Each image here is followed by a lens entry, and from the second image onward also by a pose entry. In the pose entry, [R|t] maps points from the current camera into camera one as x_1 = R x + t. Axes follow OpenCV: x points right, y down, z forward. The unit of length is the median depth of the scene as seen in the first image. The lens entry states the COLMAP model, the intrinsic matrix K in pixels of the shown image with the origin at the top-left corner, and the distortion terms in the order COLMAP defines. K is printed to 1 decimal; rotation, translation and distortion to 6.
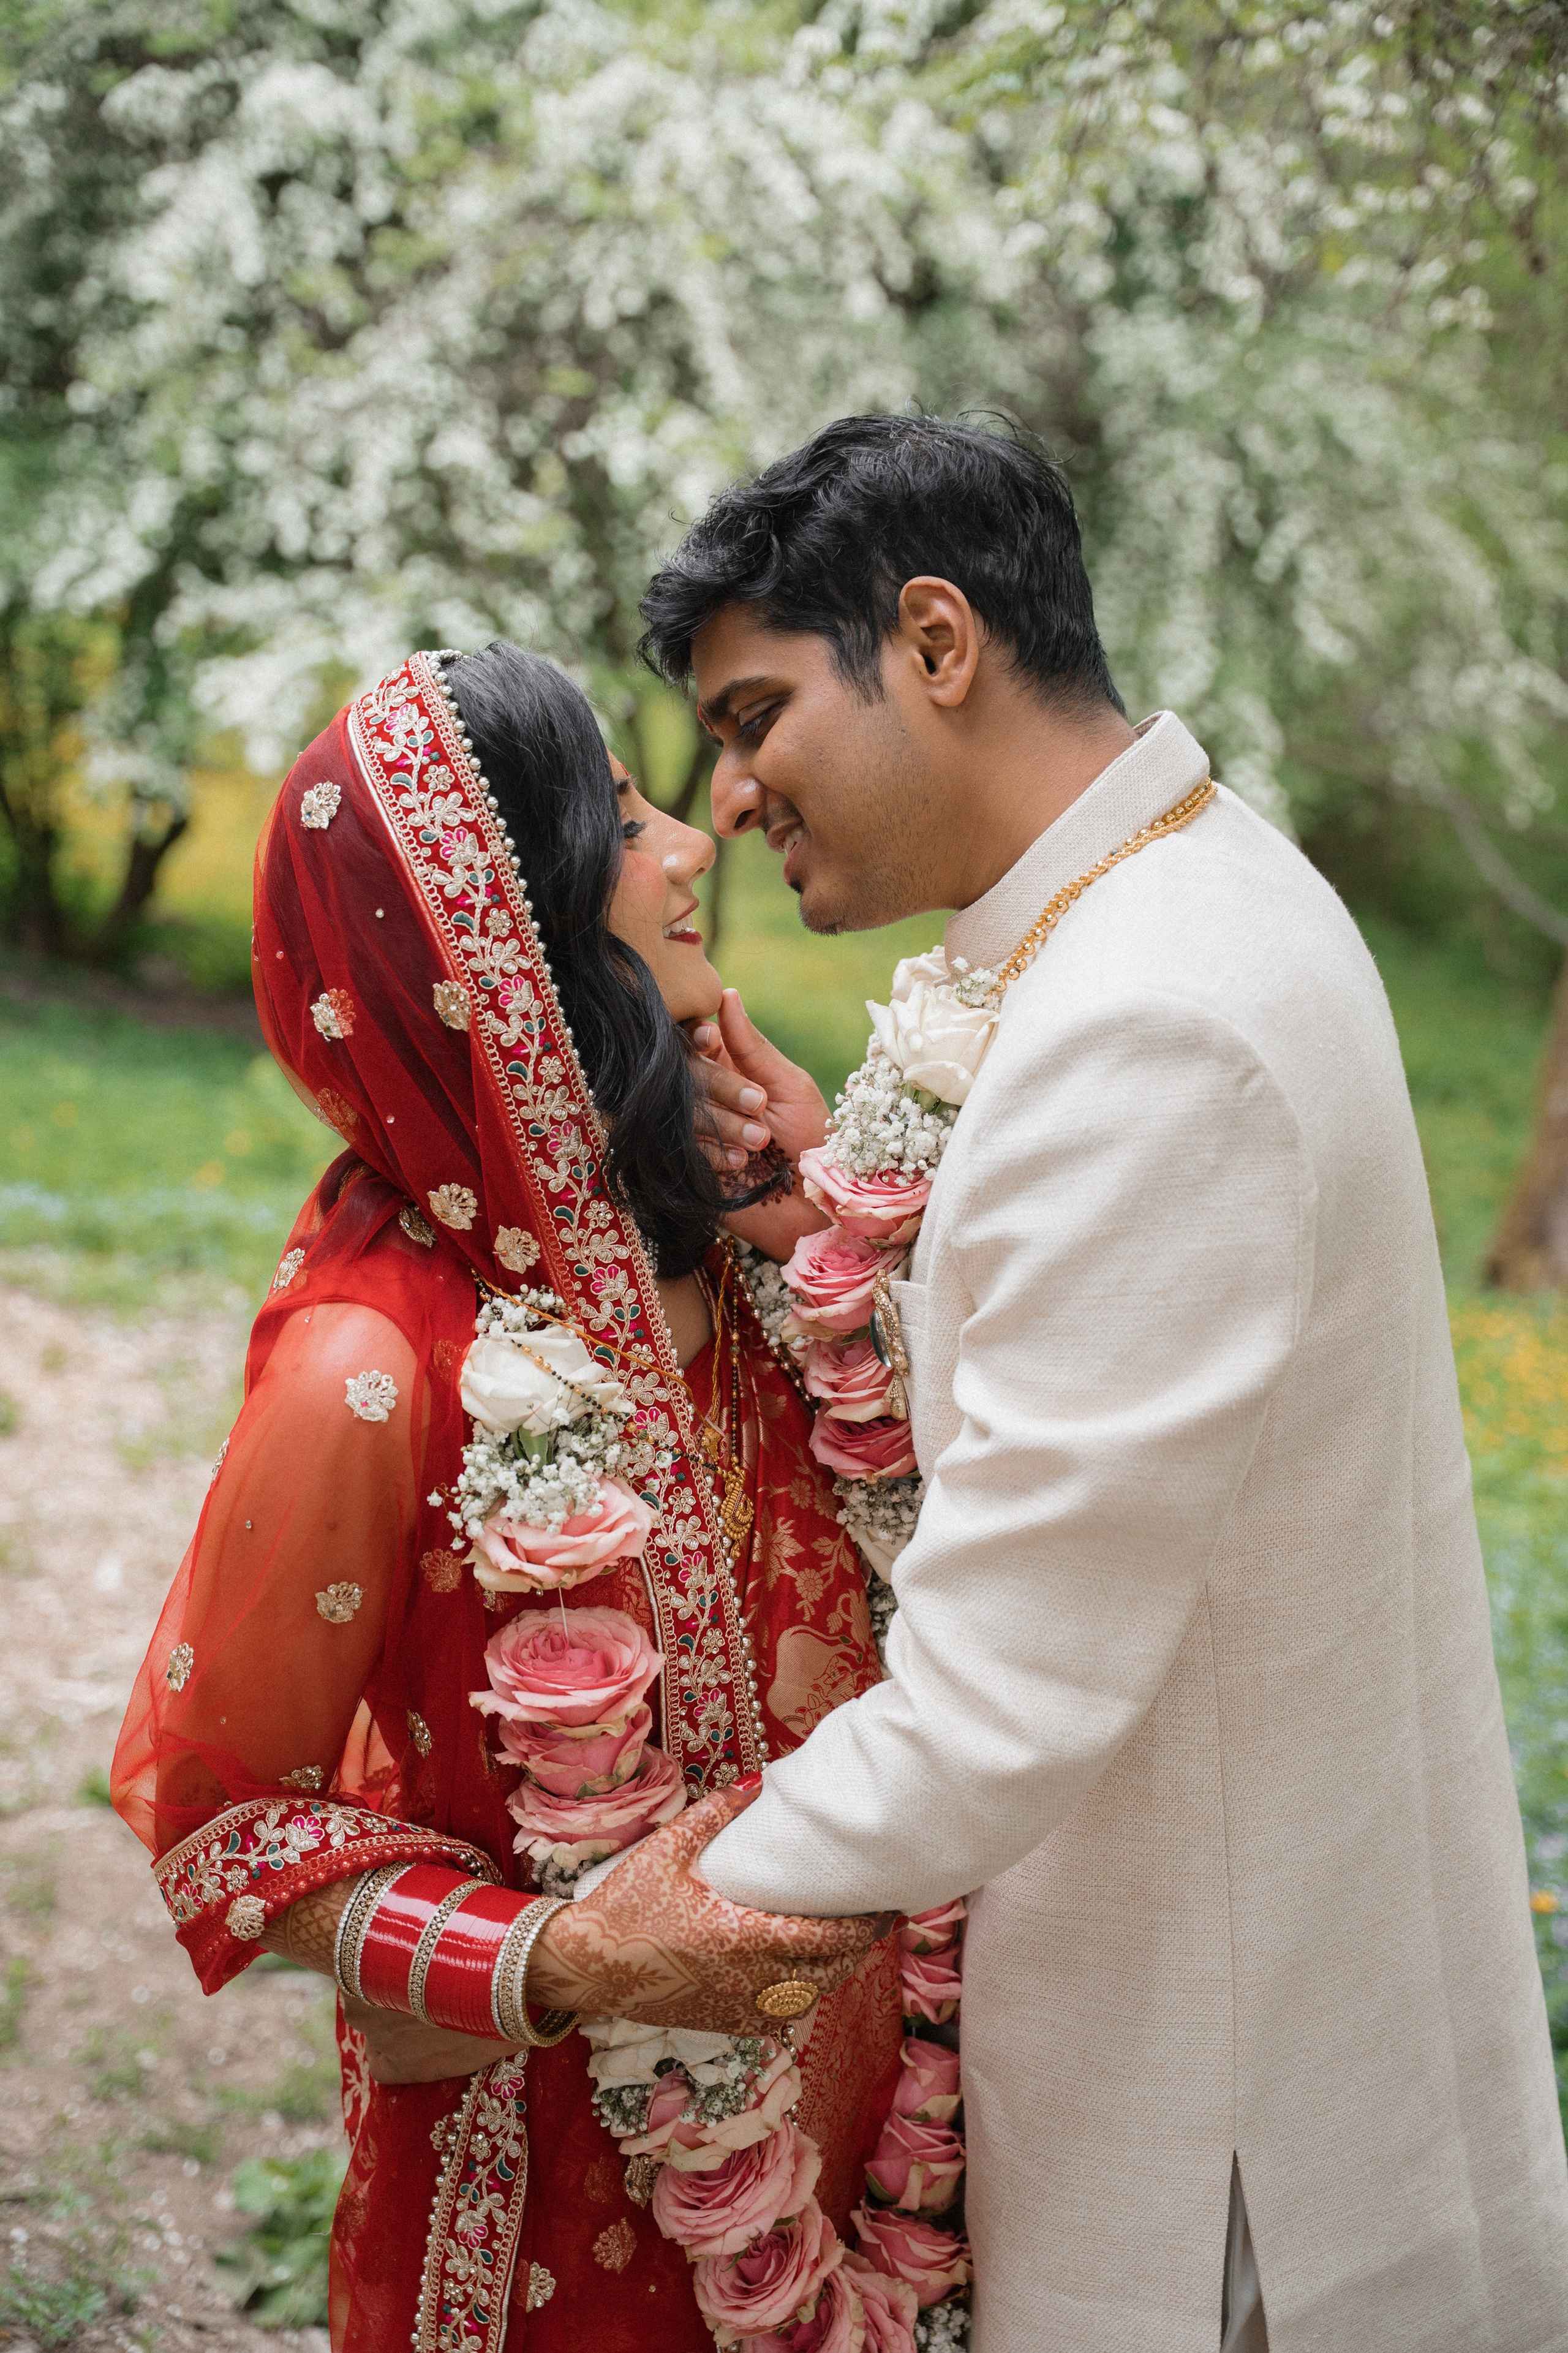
lens RADIAL K [[3036.9, 0, 784.0], [0, 3036.9, 1176.5], [0, 0, 1]] dist [0.111231, 0.090168]
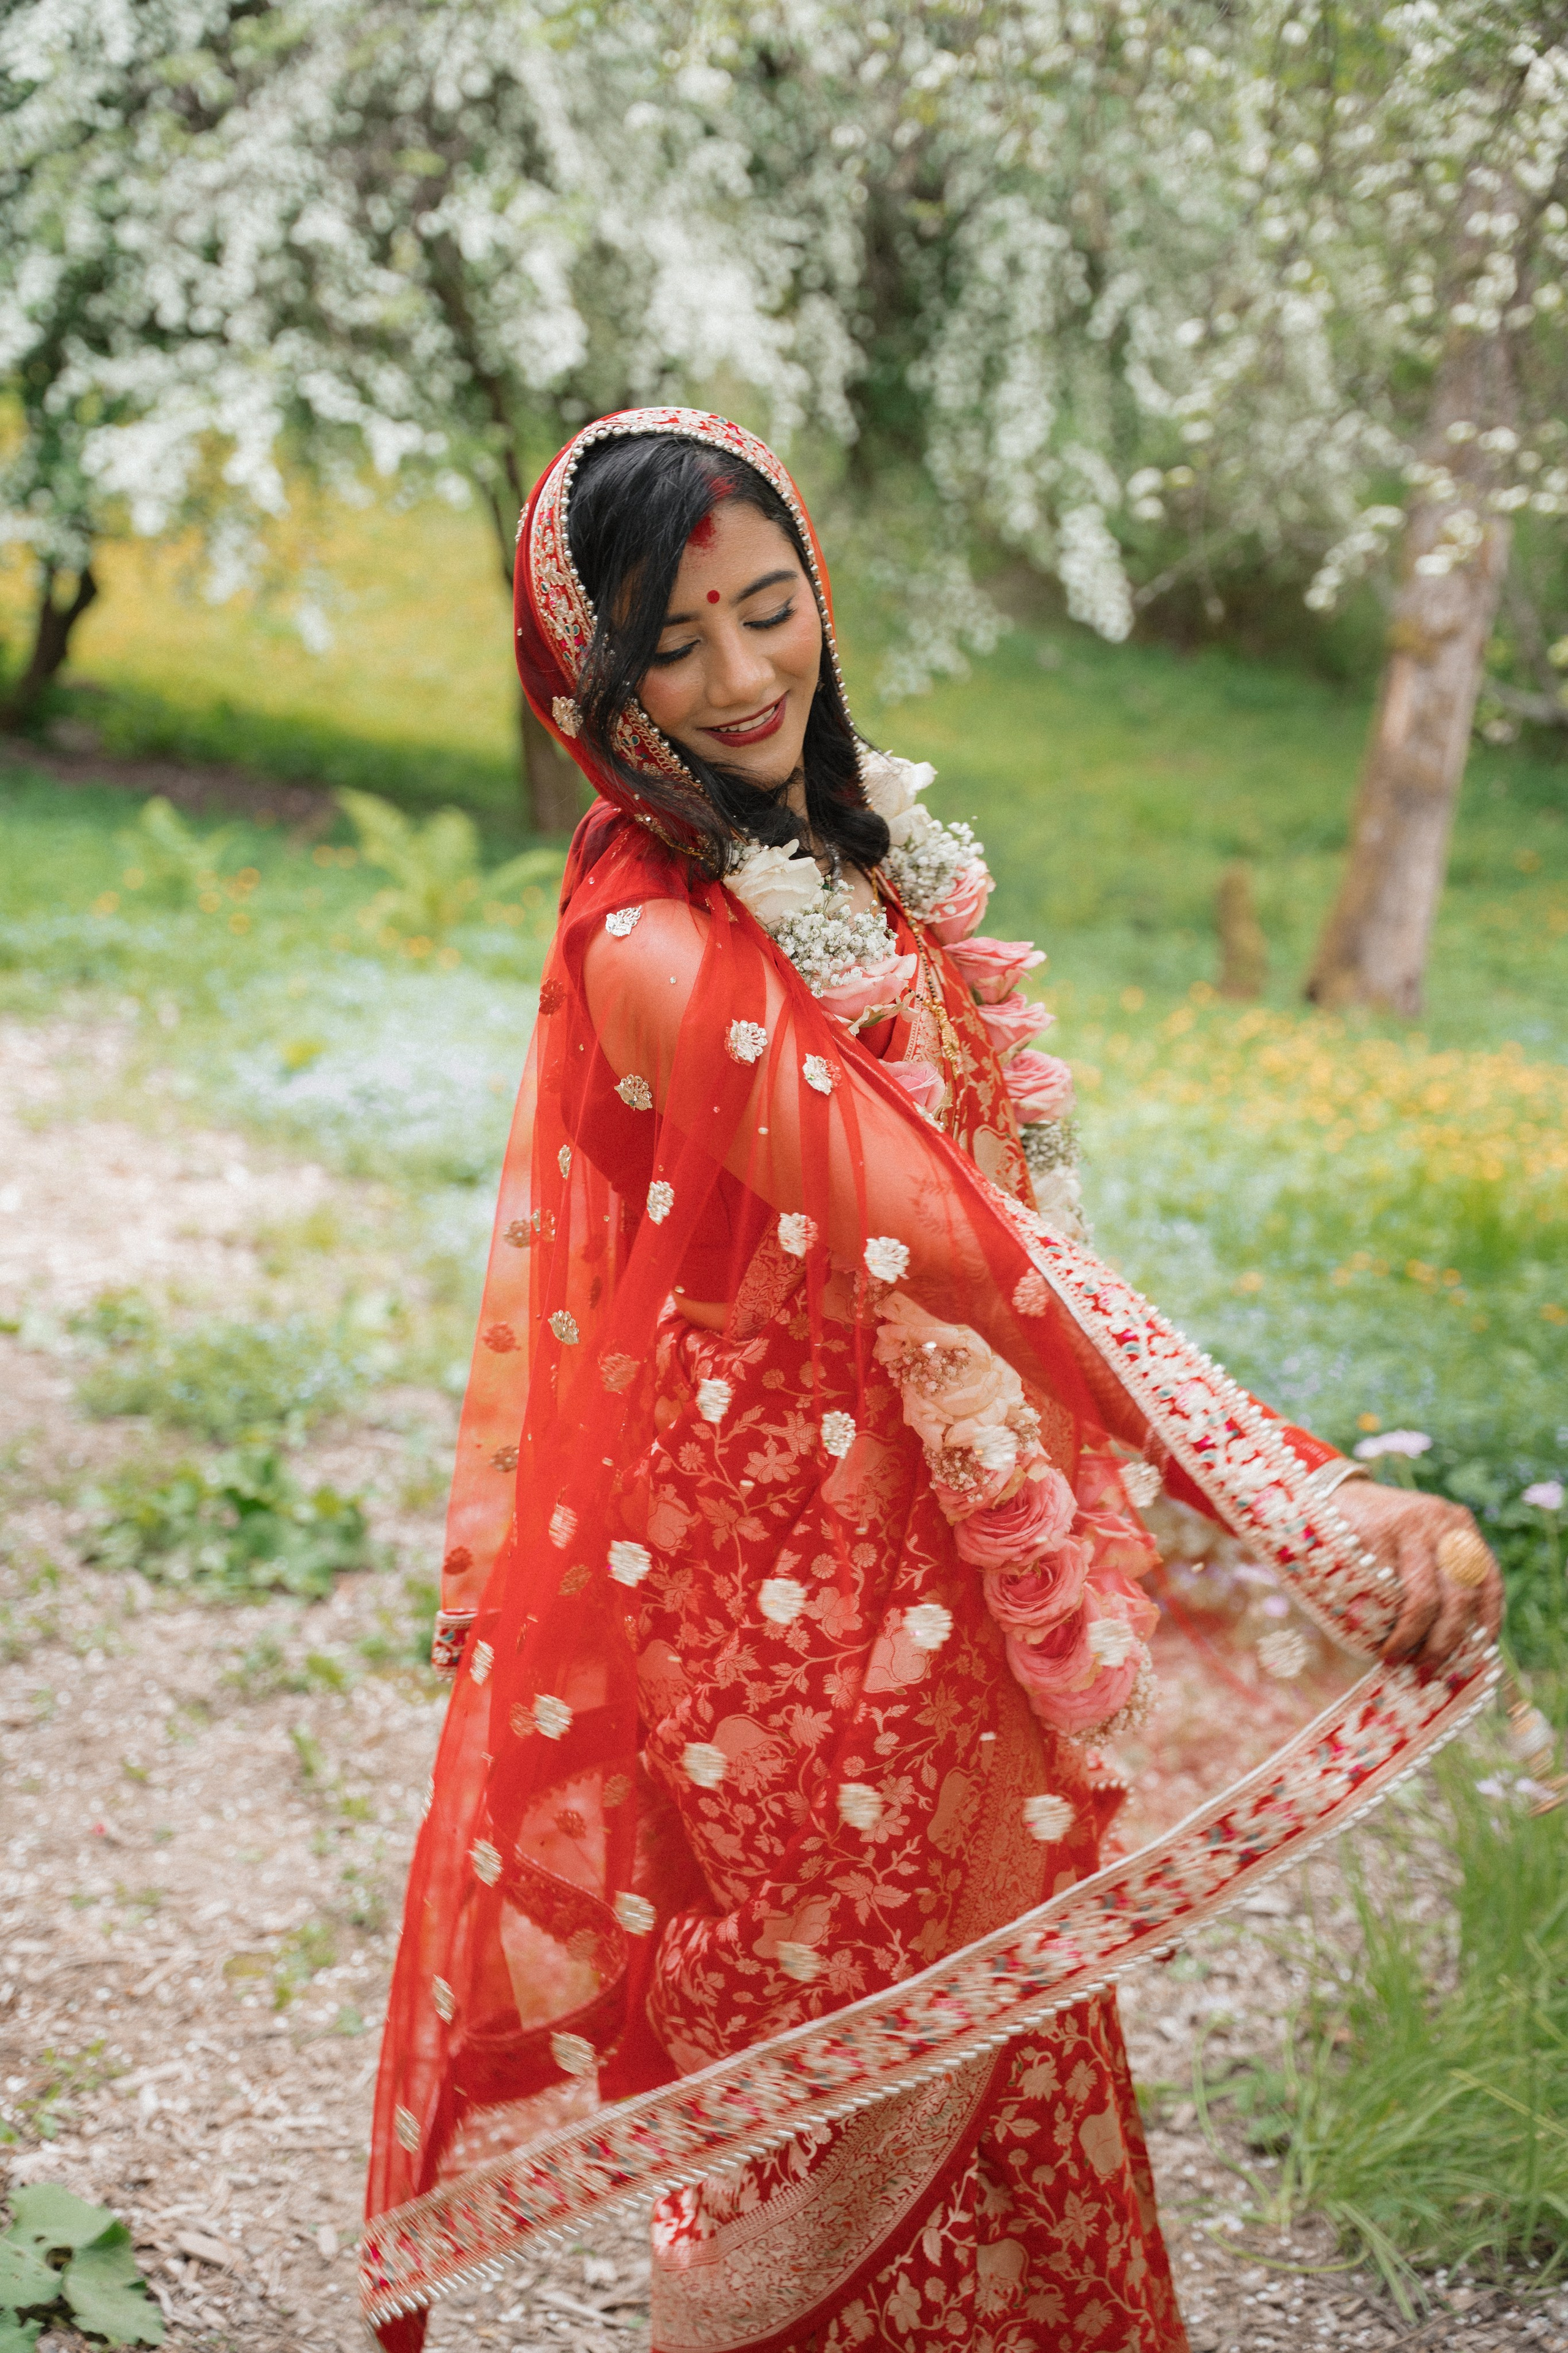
lens RADIAL K [[3168.4, 0, 784.0], [0, 3168.4, 1176.5], [0, 0, 1]] dist [0.119525, 0.047646]
pose [[0.999842, -0.015611, 0.008462, 0.039163], [0.014999, 0.997561, 0.068175, 0.019099], [-0.009506, -0.068037, 0.997637, -0.139352]]
